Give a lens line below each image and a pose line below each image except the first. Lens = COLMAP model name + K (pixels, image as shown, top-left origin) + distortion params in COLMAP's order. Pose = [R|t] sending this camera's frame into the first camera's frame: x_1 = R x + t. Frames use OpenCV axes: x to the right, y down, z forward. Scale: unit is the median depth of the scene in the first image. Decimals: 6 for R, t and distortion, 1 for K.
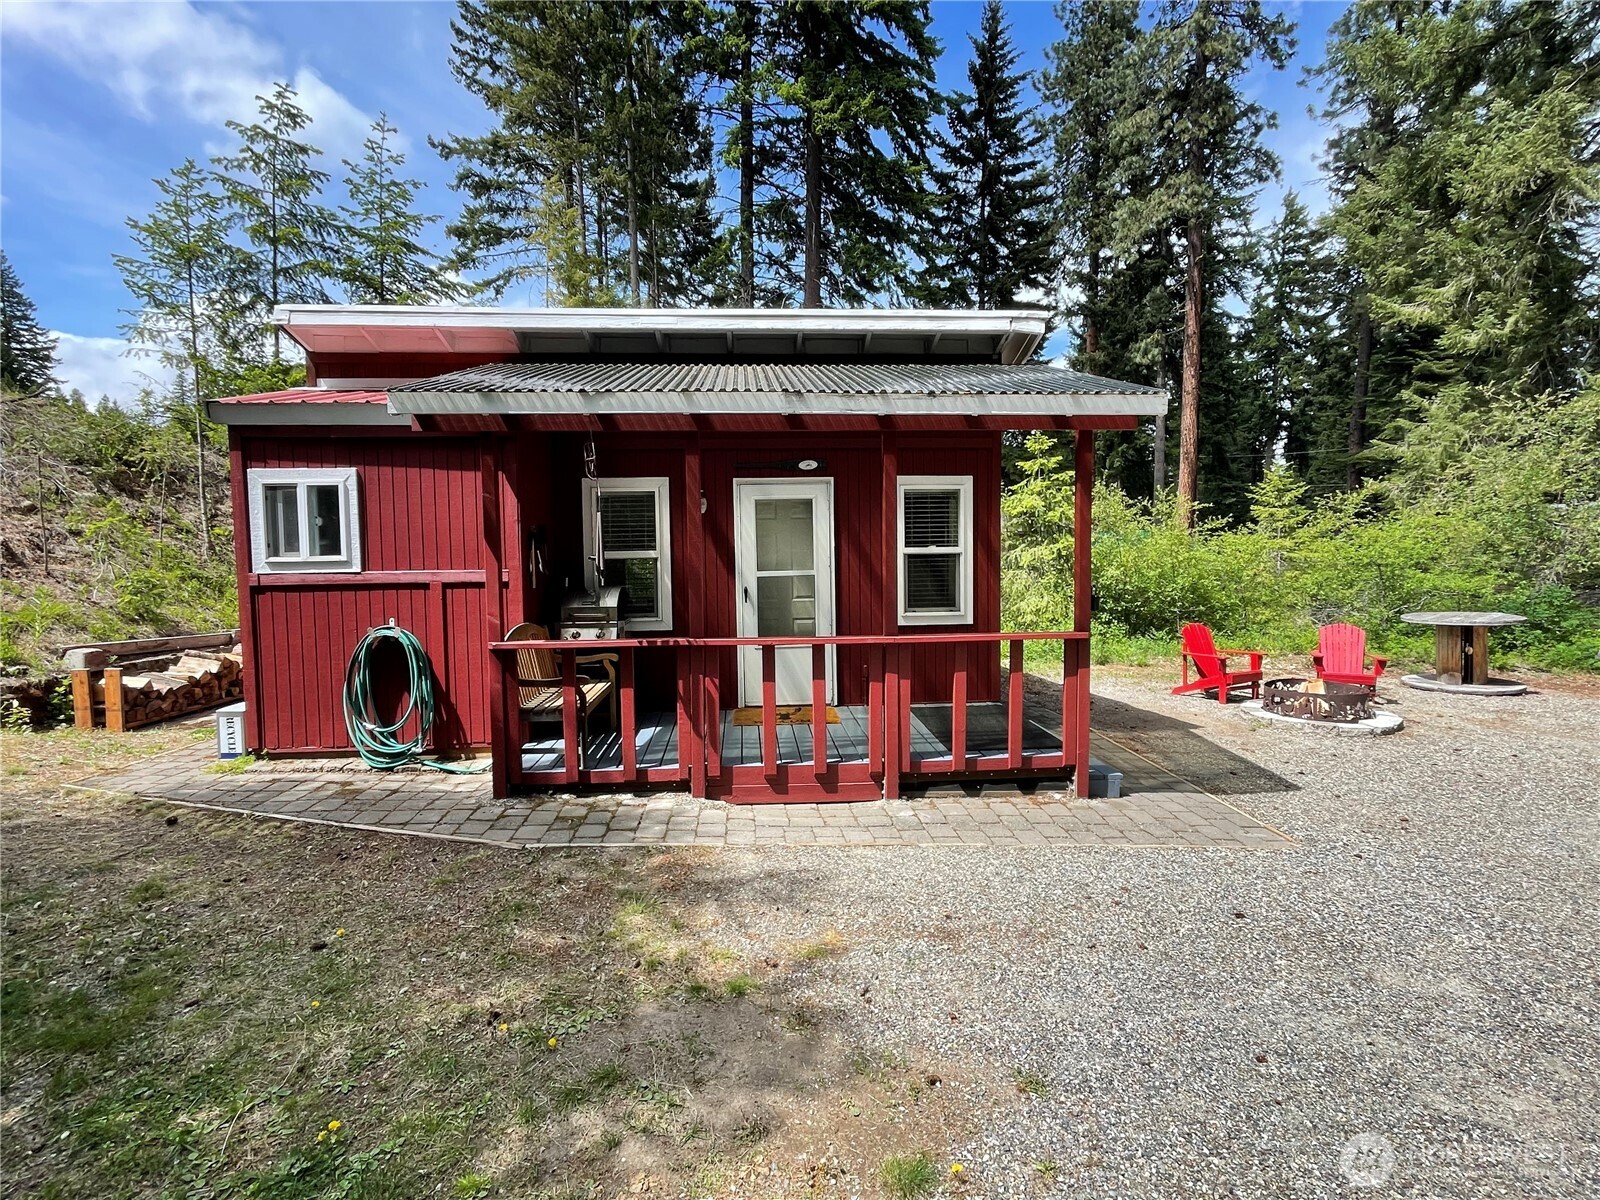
lens RADIAL K [[790.1, 0, 800.0], [0, 790.1, 600.0], [0, 0, 1]] dist [-0.001794, -0.000104]
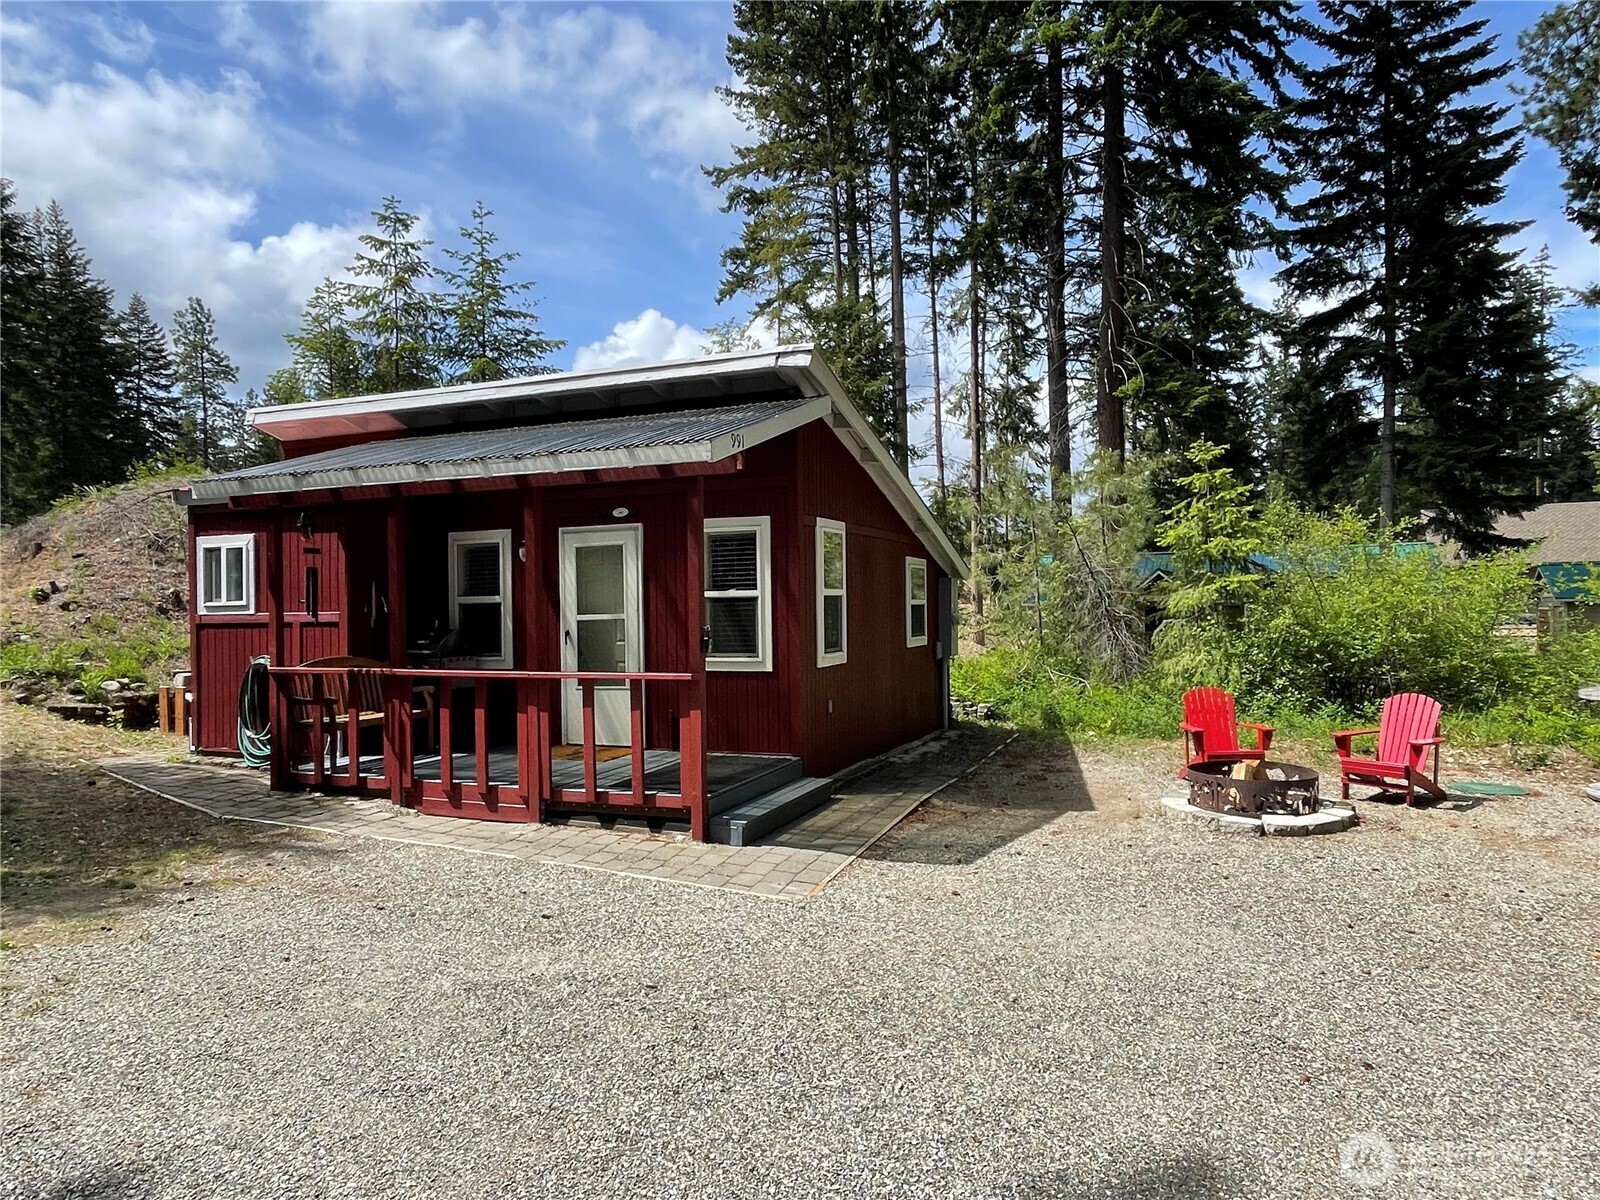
lens RADIAL K [[1027.7, 0, 800.0], [0, 1027.7, 600.0], [0, 0, 1]] dist [-0.004653, 0.001294]
pose [[0.898563, -0.003393, -0.438831, 0.808811], [-0.022595, 0.998286, -0.053987, 0.010737], [0.438262, 0.058426, 0.896946, -0.095494]]
